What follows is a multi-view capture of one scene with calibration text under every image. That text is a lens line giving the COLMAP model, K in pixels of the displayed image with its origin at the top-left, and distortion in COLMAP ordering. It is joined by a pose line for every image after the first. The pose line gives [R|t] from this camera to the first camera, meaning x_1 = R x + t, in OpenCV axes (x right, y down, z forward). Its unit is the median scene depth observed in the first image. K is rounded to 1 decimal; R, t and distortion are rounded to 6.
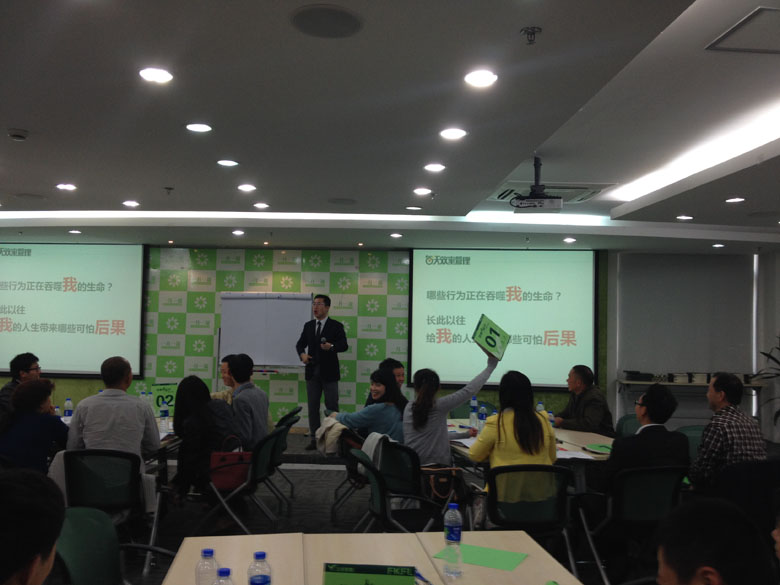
lens RADIAL K [[748.3, 0, 390.5], [0, 748.3, 295.9], [0, 0, 1]] dist [0.057429, 0.000000]
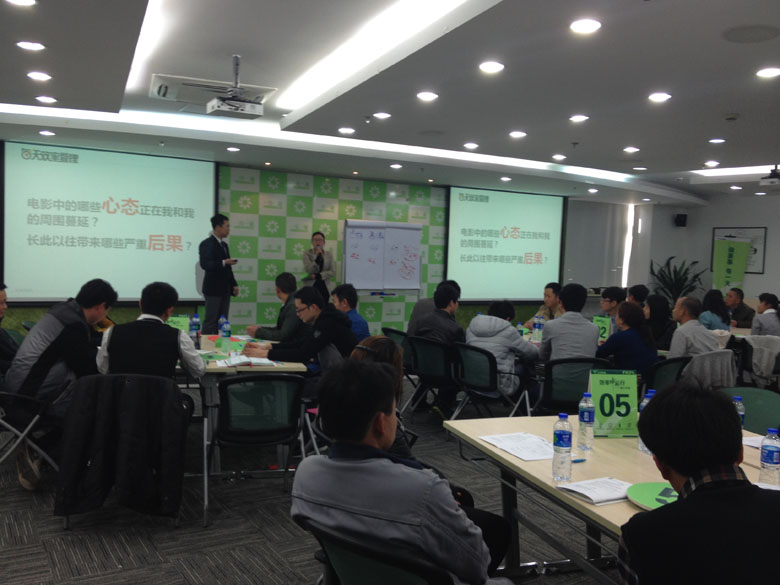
lens RADIAL K [[748.3, 0, 391.6], [0, 748.3, 289.1], [0, 0, 1]] dist [0.057429, 0.000000]
pose [[0.804692, -0.019515, 0.593372, -0.722730], [-0.045487, 0.994495, 0.094394, -0.009737], [-0.591948, -0.102949, 0.799374, 0.109470]]
